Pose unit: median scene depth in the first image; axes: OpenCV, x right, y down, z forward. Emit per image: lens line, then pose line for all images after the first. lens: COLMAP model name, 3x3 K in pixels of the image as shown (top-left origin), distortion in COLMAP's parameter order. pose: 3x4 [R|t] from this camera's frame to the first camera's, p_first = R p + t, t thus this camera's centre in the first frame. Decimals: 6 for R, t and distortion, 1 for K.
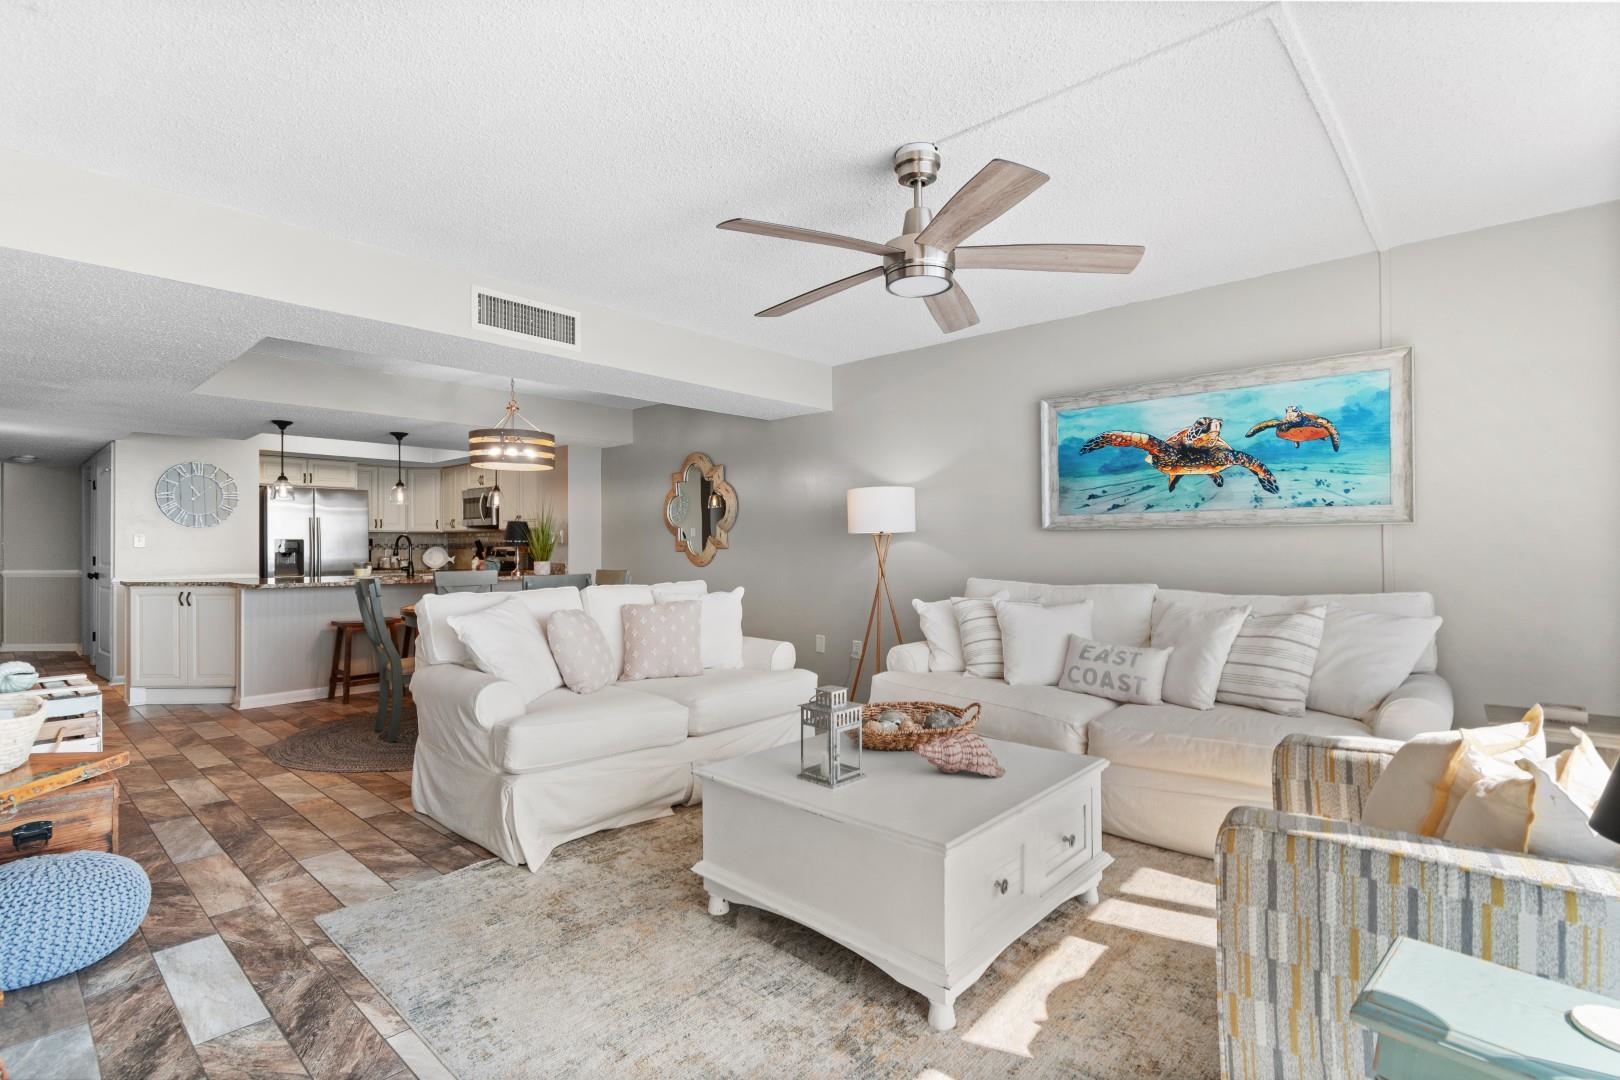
lens RADIAL K [[773.4, 0, 806.9], [0, 773.4, 546.6], [0, 0, 1]] dist [-0.002217, -0.000987]
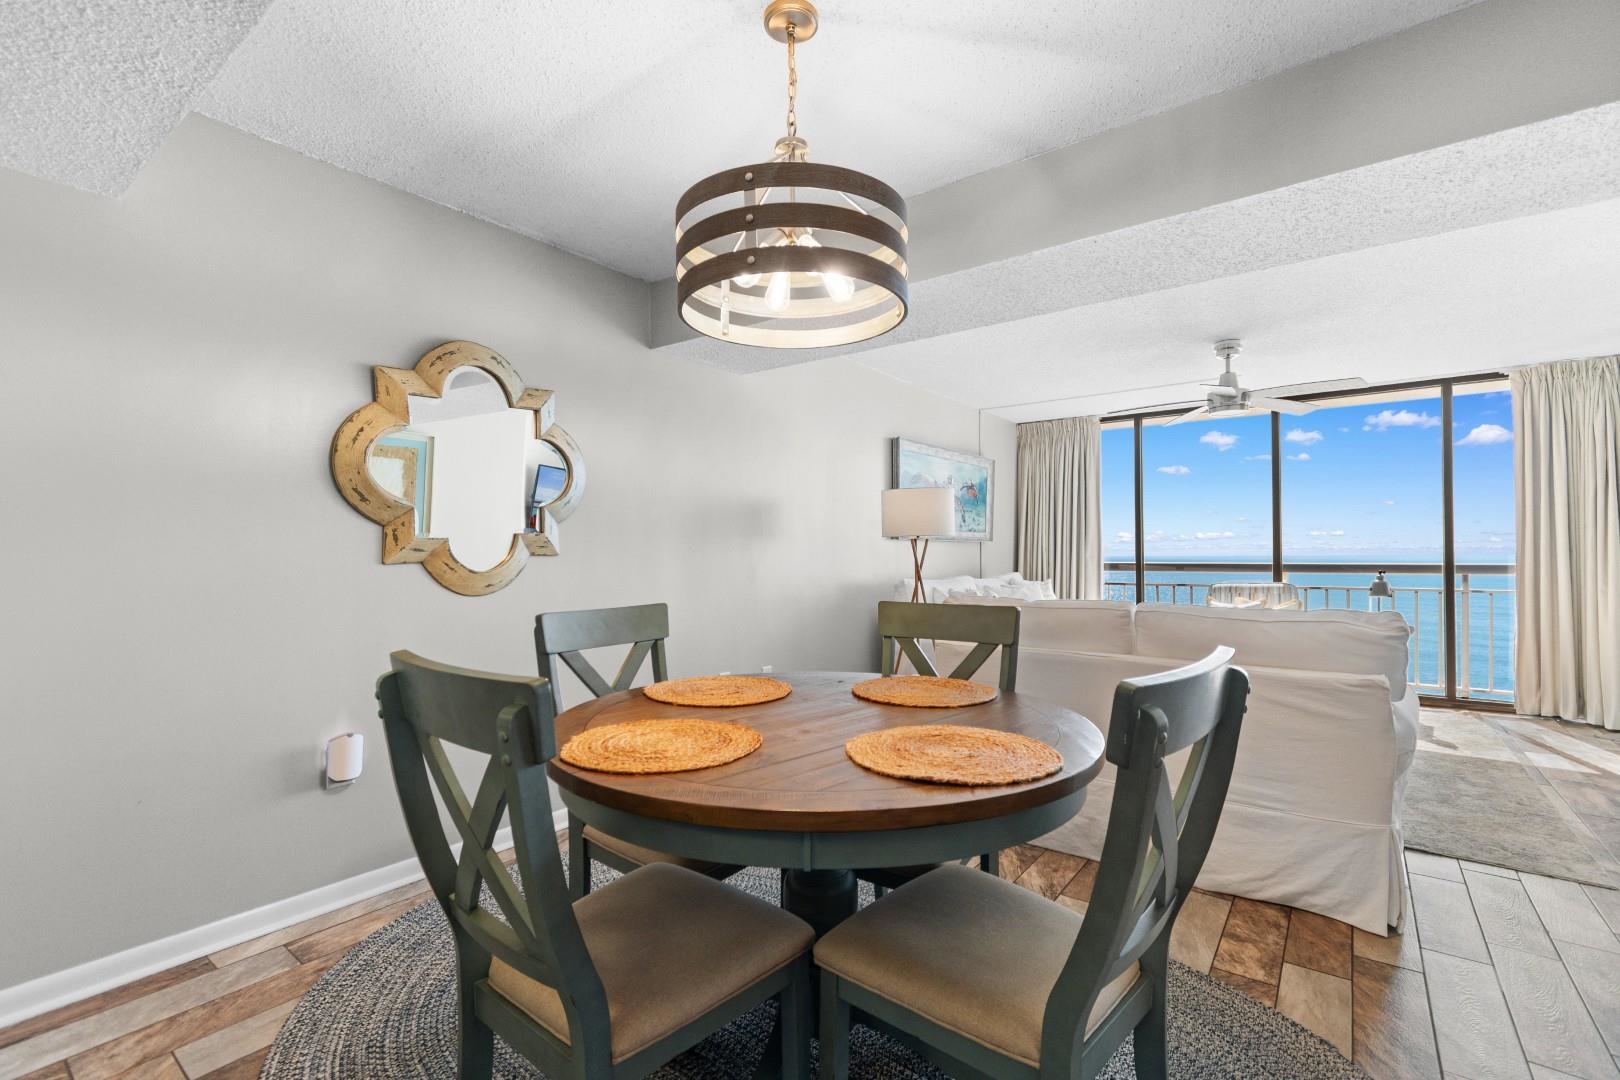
lens RADIAL K [[719.0, 0, 813.9], [0, 719.0, 541.8], [0, 0, 1]] dist [0.003047, -0.001852]
pose [[-0.100266, 0.021330, 0.994732, -0.999571], [0.005356, 0.999767, -0.020898, 0.008695], [-0.994946, 0.003232, -0.100357, 1.451437]]
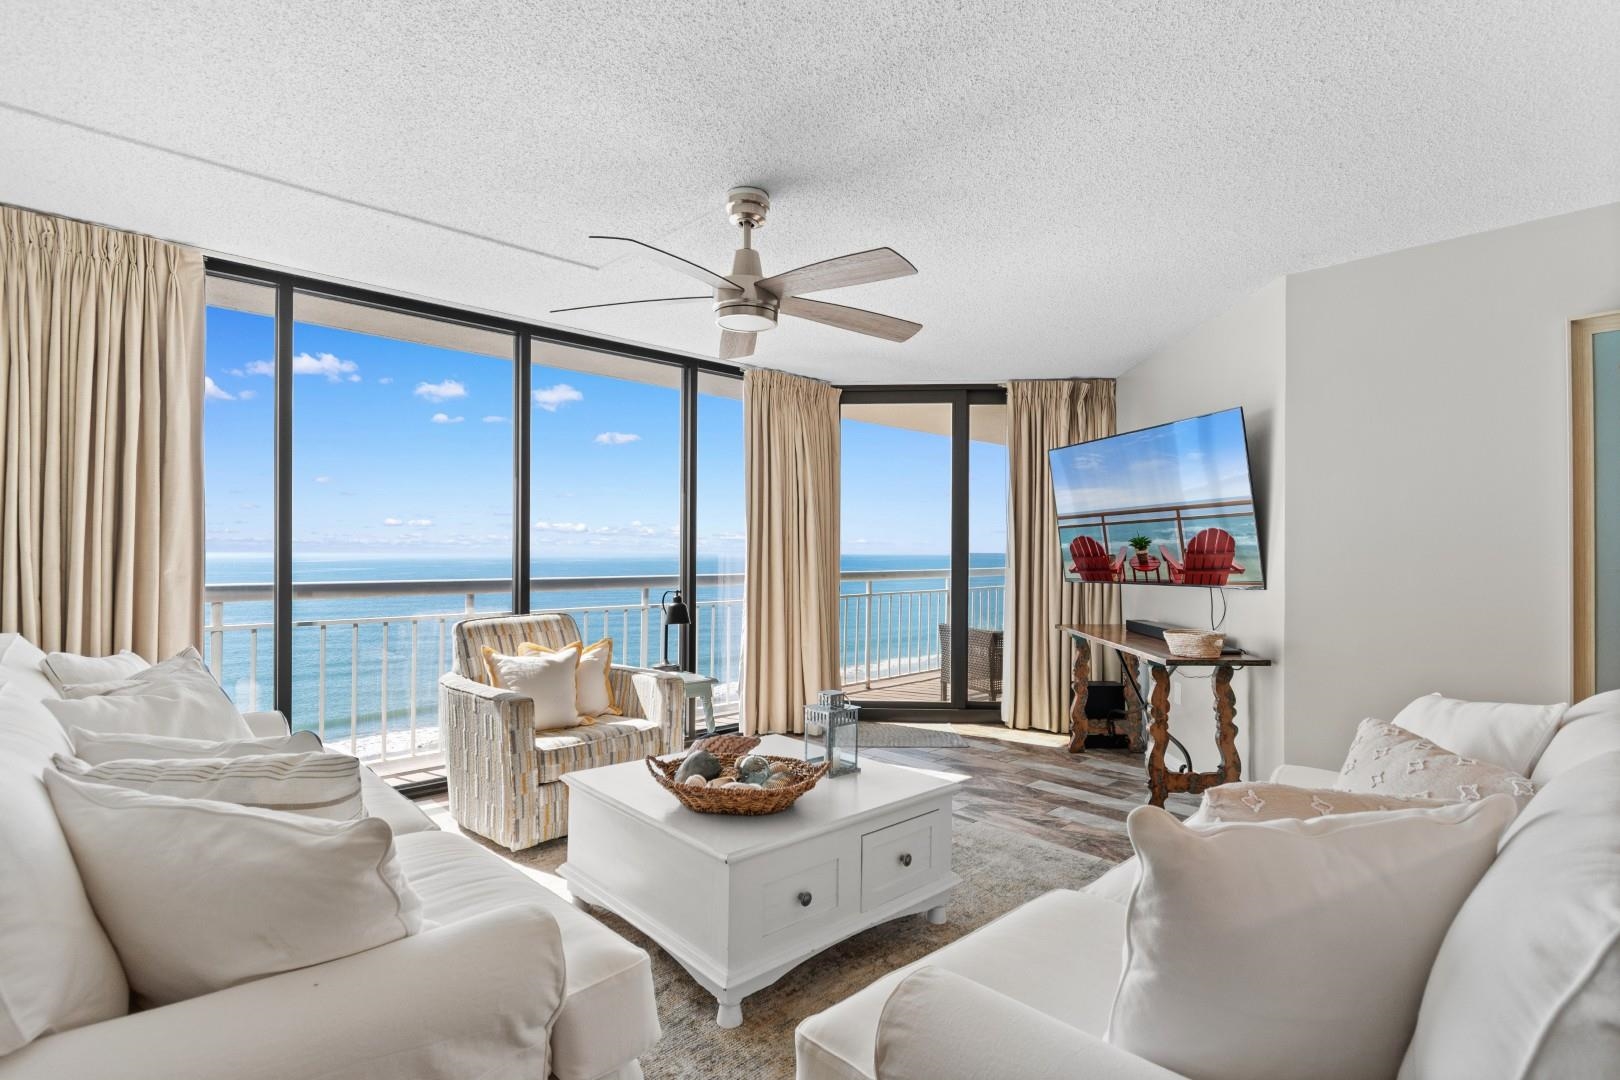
lens RADIAL K [[779.5, 0, 807.6], [0, 779.5, 547.4], [0, 0, 1]] dist [-0.001163, 0.000337]
pose [[-0.997583, 0.000326, 0.069486, -0.003021], [0.000008, 0.999990, -0.004578, -0.015369], [-0.069487, -0.004567, -0.997572, 1.359664]]
